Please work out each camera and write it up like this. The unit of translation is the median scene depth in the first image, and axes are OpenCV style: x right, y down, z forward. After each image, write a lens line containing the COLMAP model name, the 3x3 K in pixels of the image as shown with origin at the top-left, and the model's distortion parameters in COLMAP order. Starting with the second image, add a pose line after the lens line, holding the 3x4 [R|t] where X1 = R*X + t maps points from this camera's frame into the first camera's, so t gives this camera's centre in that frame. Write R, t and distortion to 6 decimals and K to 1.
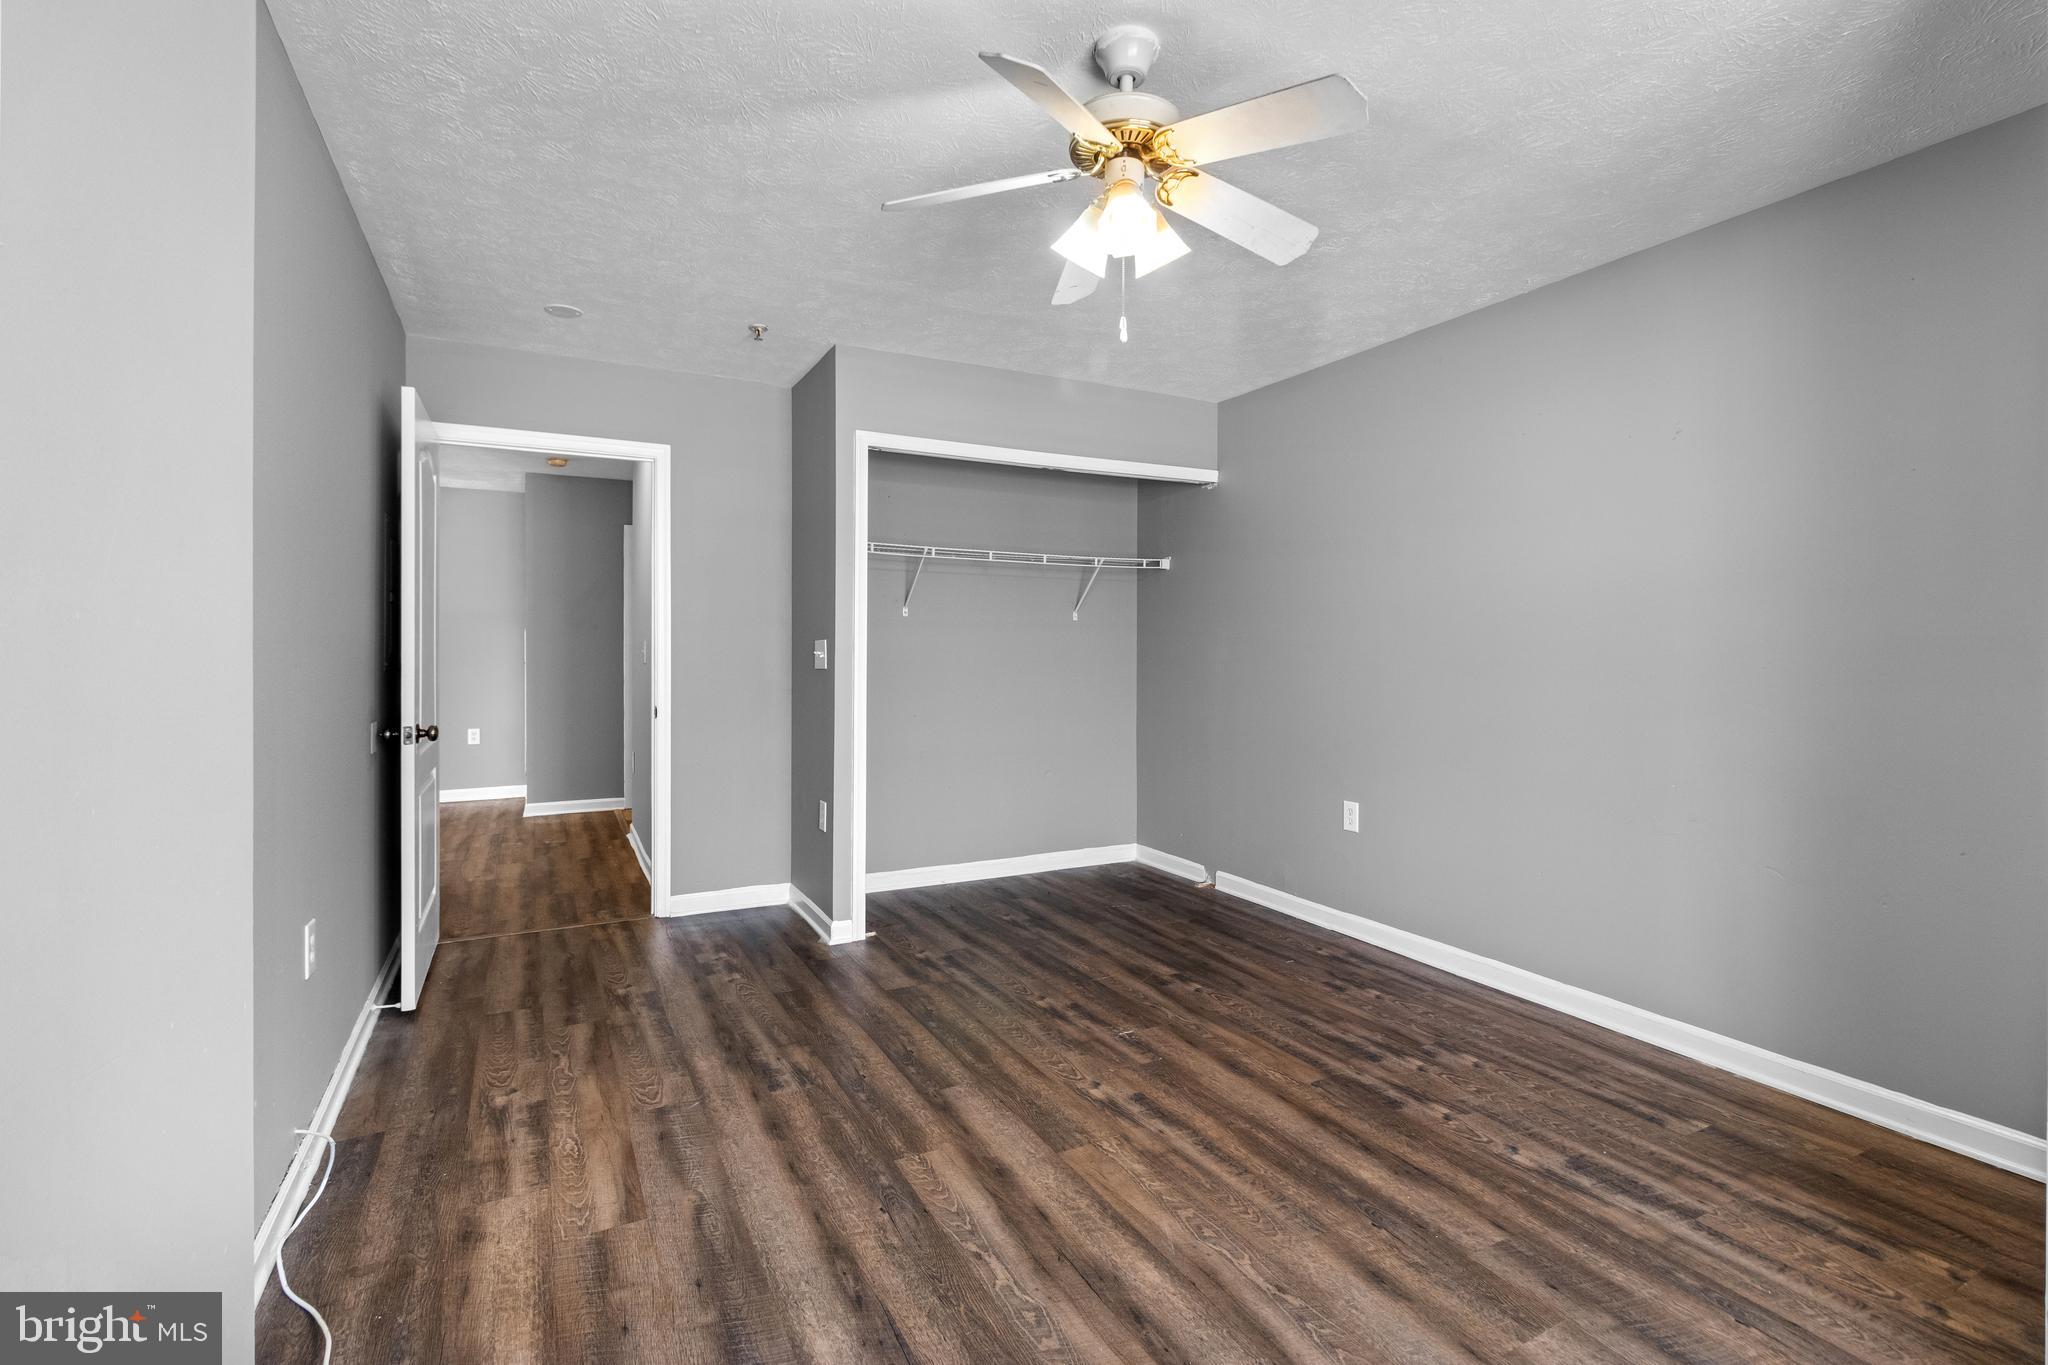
lens RADIAL K [[936.5, 0, 1042.3], [0, 936.5, 659.3], [0, 0, 1]] dist [-0.000699, -0.000593]
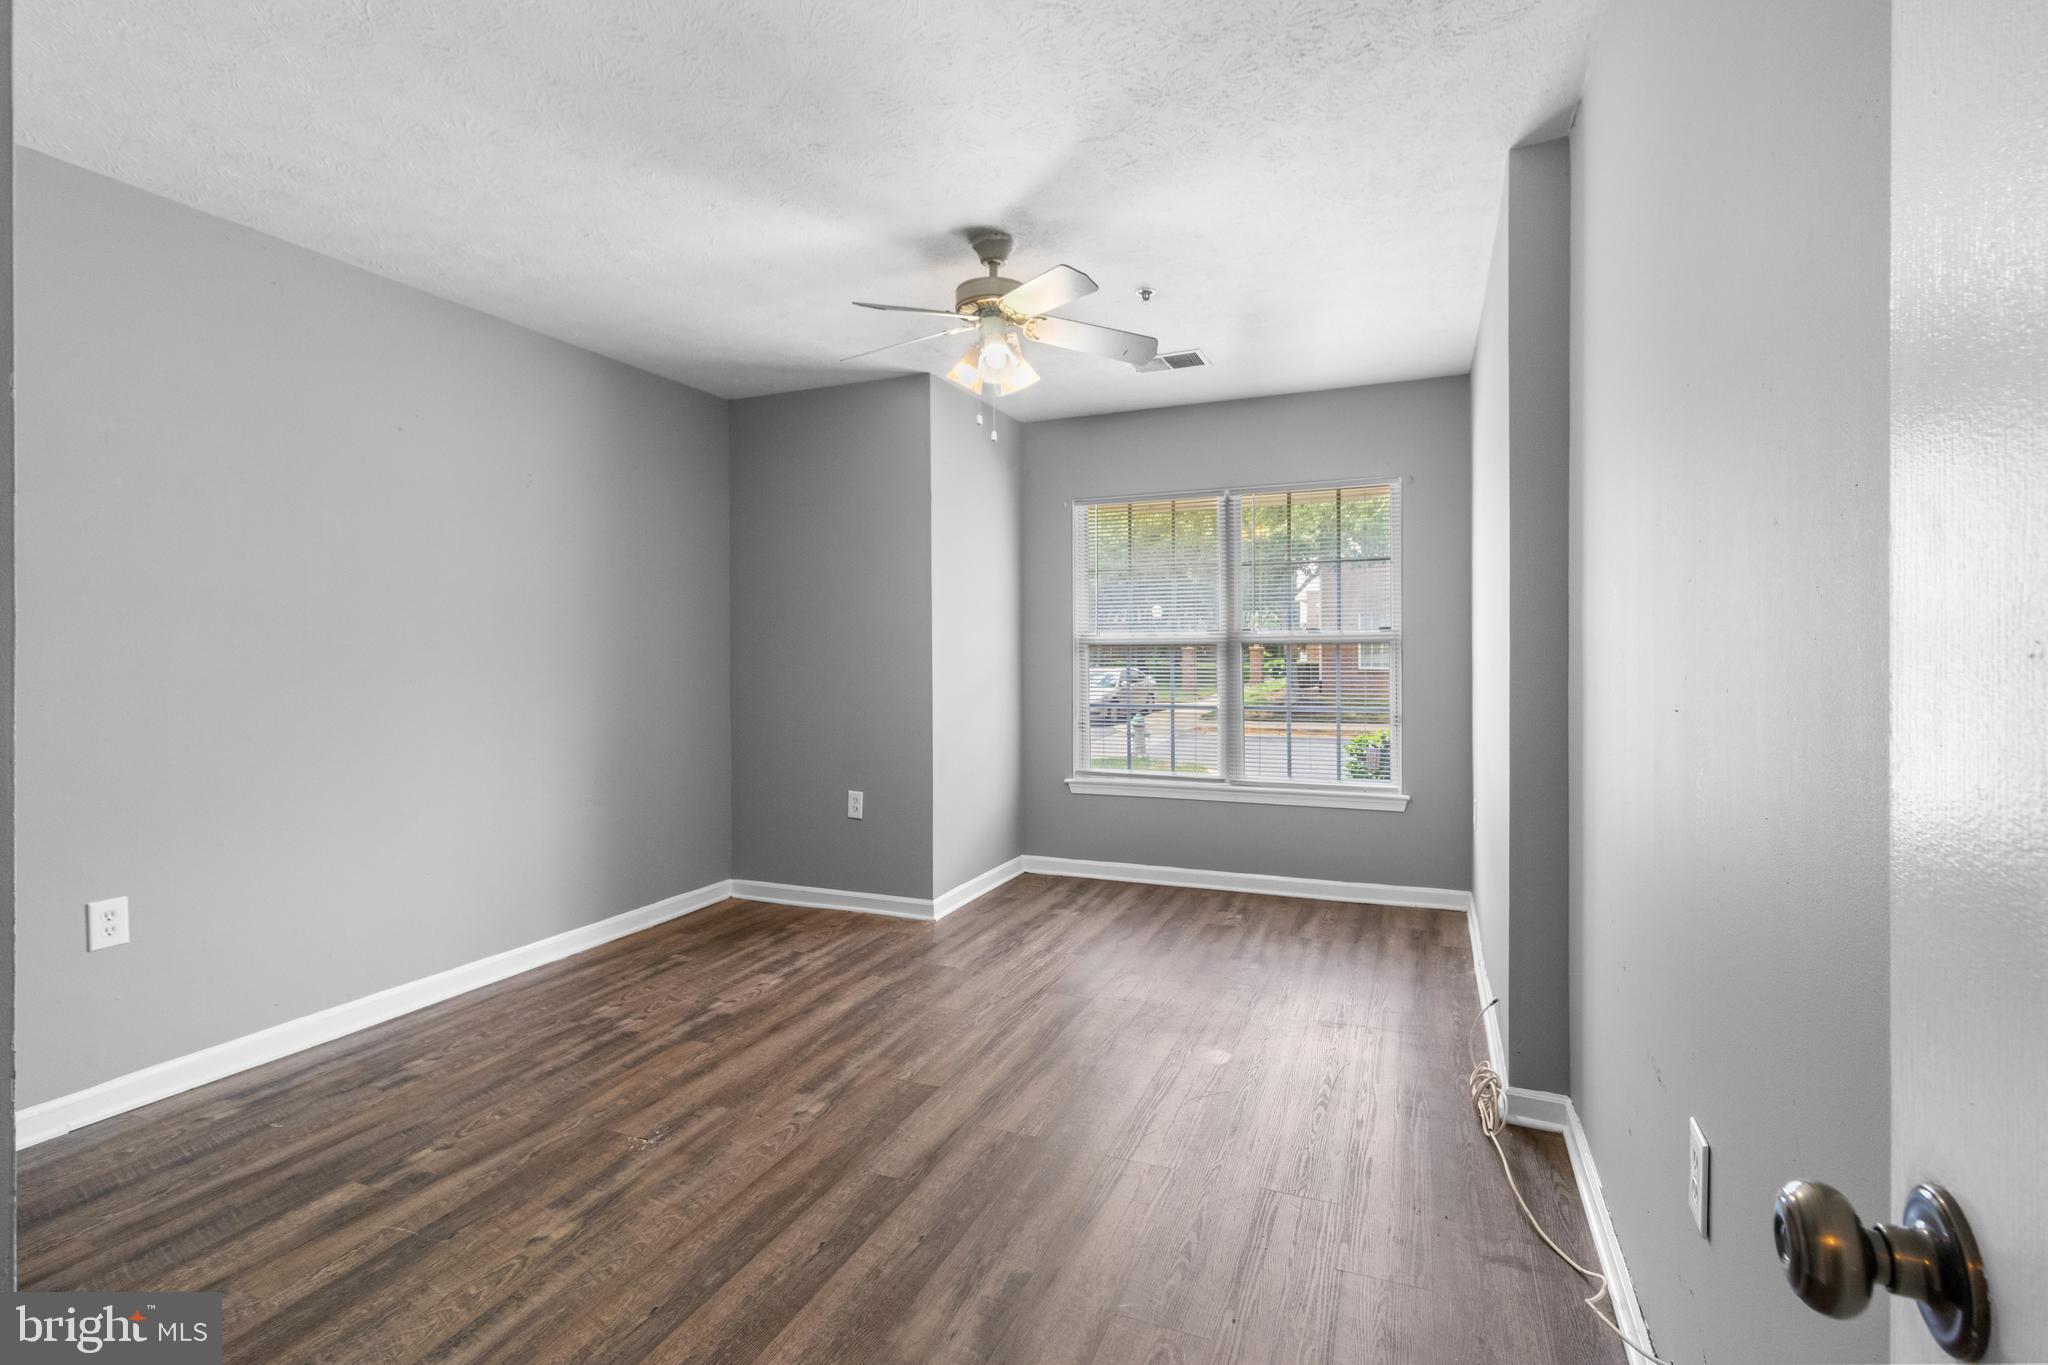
lens RADIAL K [[948.9, 0, 1034.1], [0, 948.9, 646.2], [0, 0, 1]] dist [-0.000384, -0.000396]
pose [[-0.630893, 0.006733, 0.775841, -0.801796], [0.013155, 0.999911, 0.002020, -0.010676], [-0.775758, 0.011481, -0.630926, 1.365252]]
